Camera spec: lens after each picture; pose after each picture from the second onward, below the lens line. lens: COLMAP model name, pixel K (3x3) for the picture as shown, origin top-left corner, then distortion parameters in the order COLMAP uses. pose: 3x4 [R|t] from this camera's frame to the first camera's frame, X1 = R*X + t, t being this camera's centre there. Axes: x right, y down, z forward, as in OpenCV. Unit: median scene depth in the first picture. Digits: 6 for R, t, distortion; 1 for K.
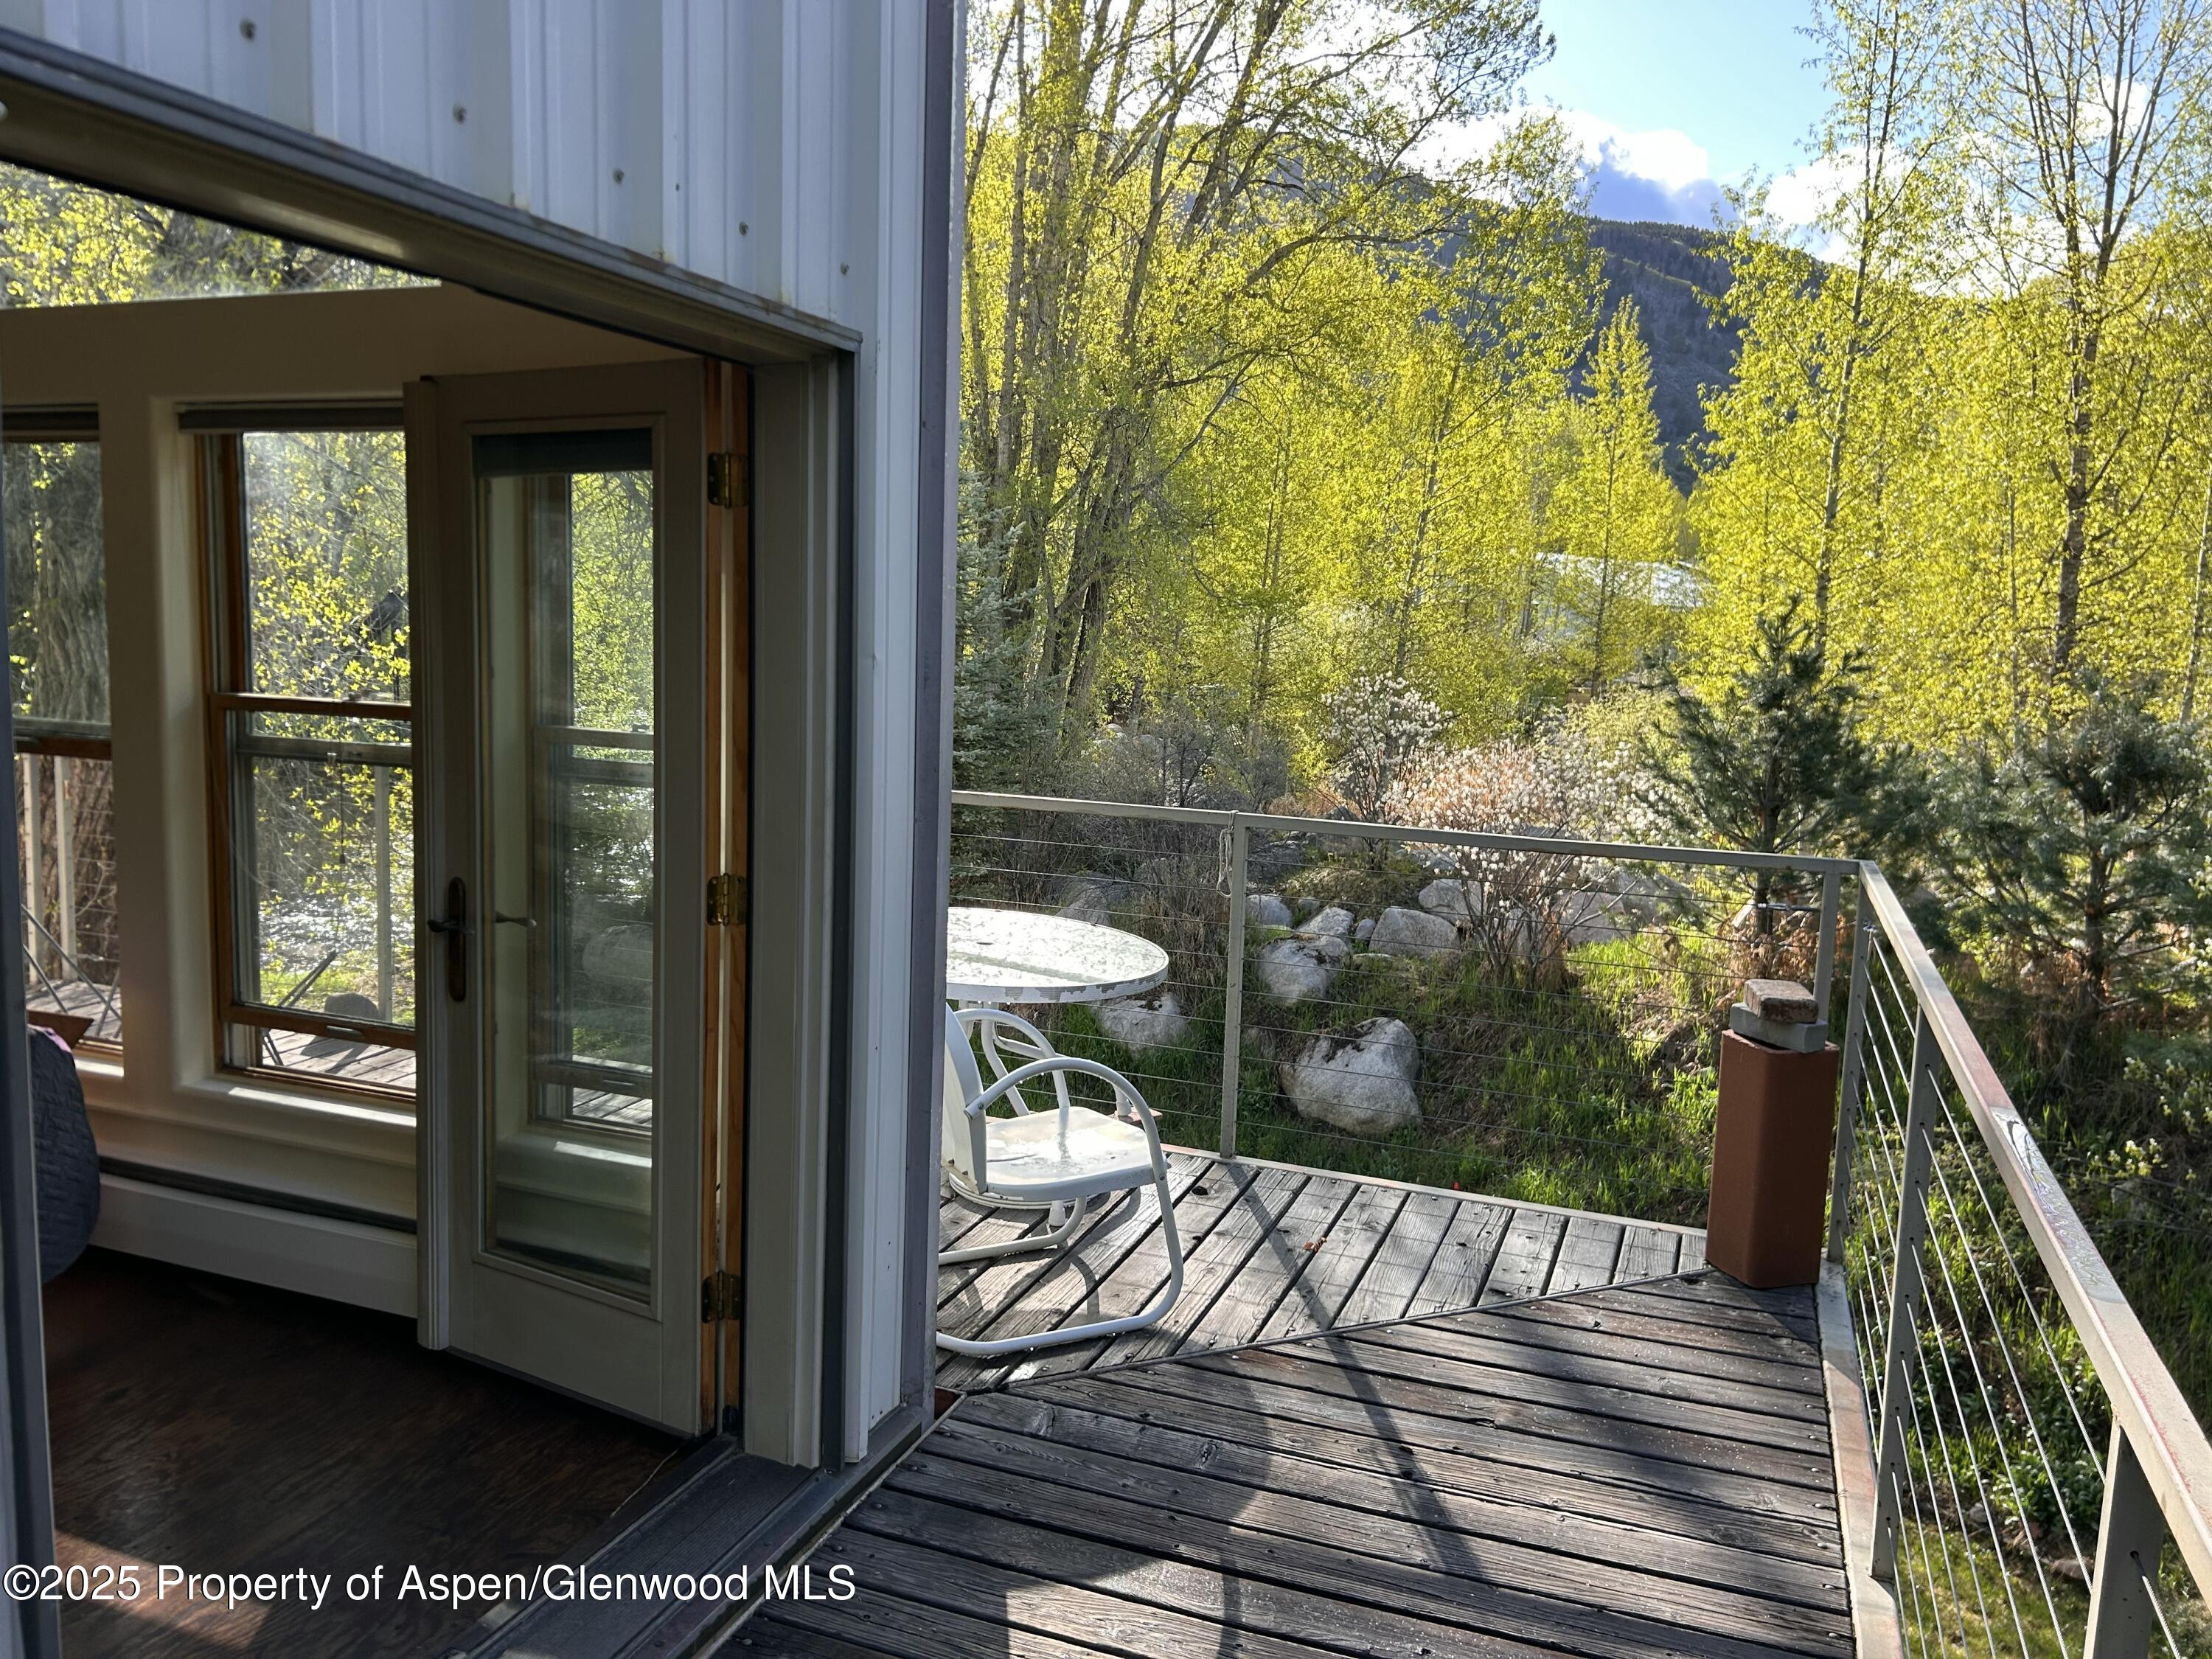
lens RADIAL K [[1660.0, 0, 1106.0], [0, 1660.0, 829.5], [0, 0, 1]] dist [0.106319, -0.151878]
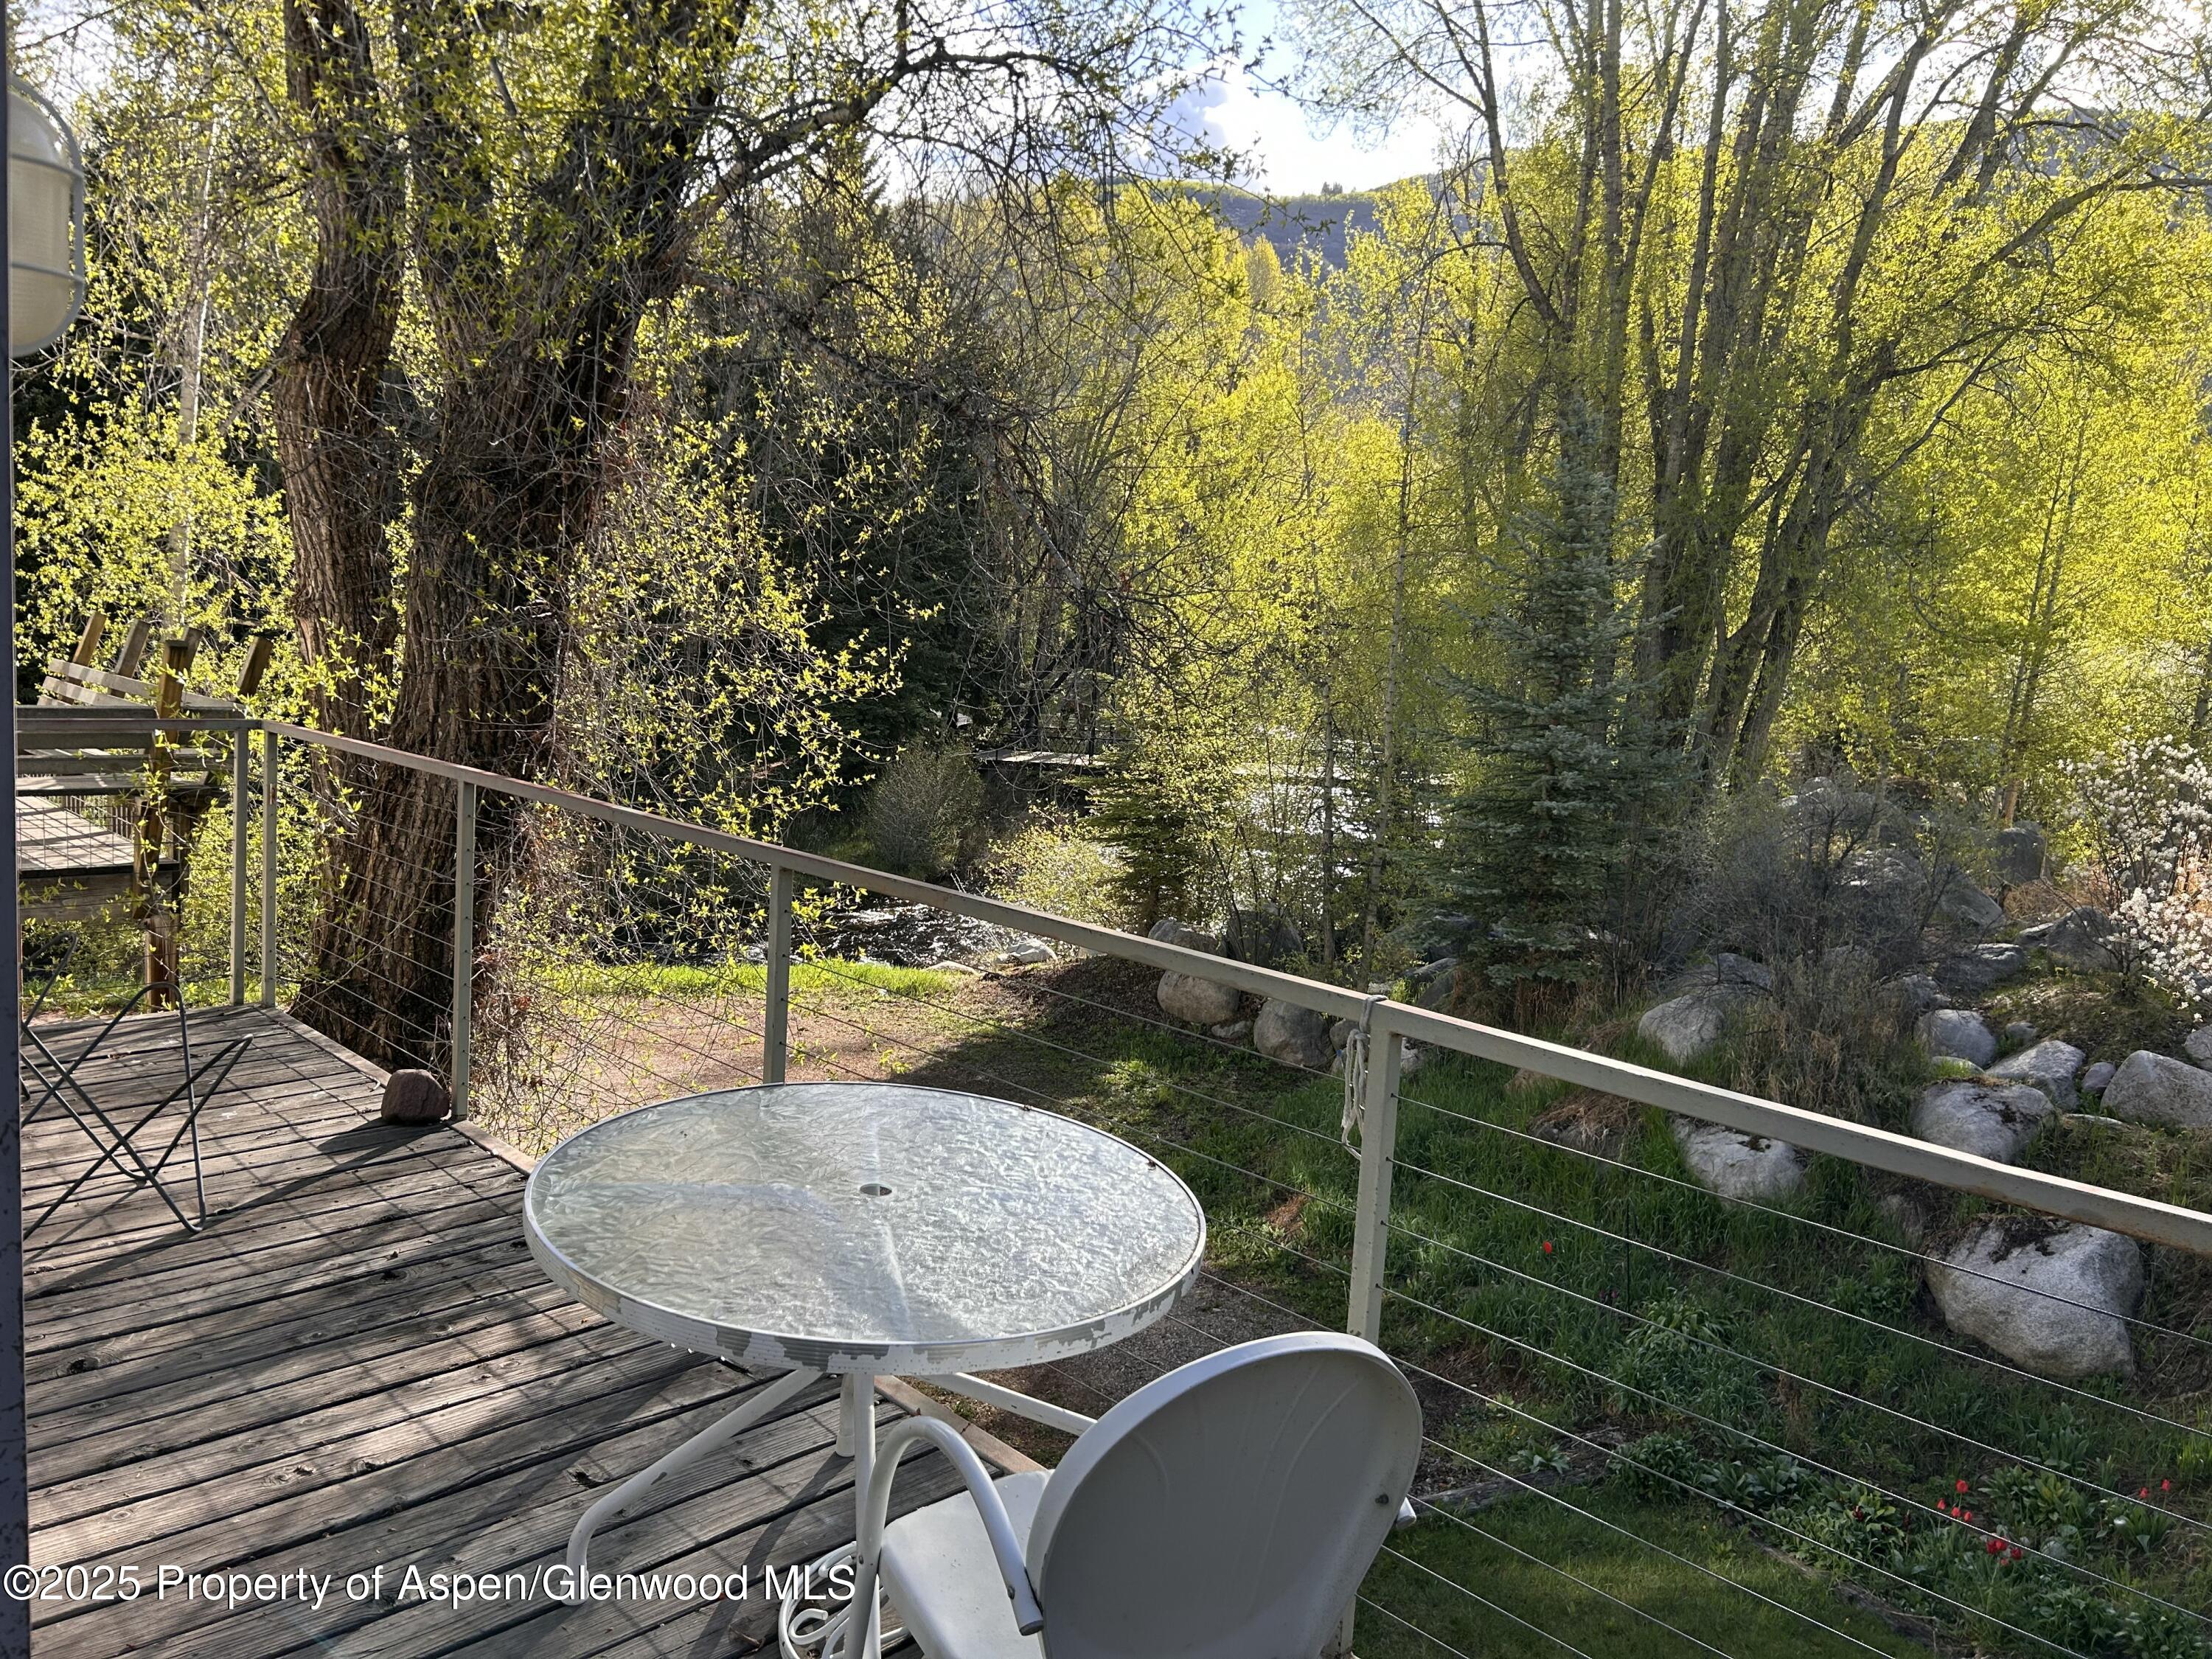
lens RADIAL K [[1641.3, 0, 1106.0], [0, 1641.3, 829.5], [0, 0, 1]] dist [0.031034, -0.051345]
pose [[0.905135, 0.073551, -0.418713, 0.052670], [-0.081099, 0.996706, -0.000231, -0.013893], [0.417316, 0.034167, 0.908119, 0.132438]]
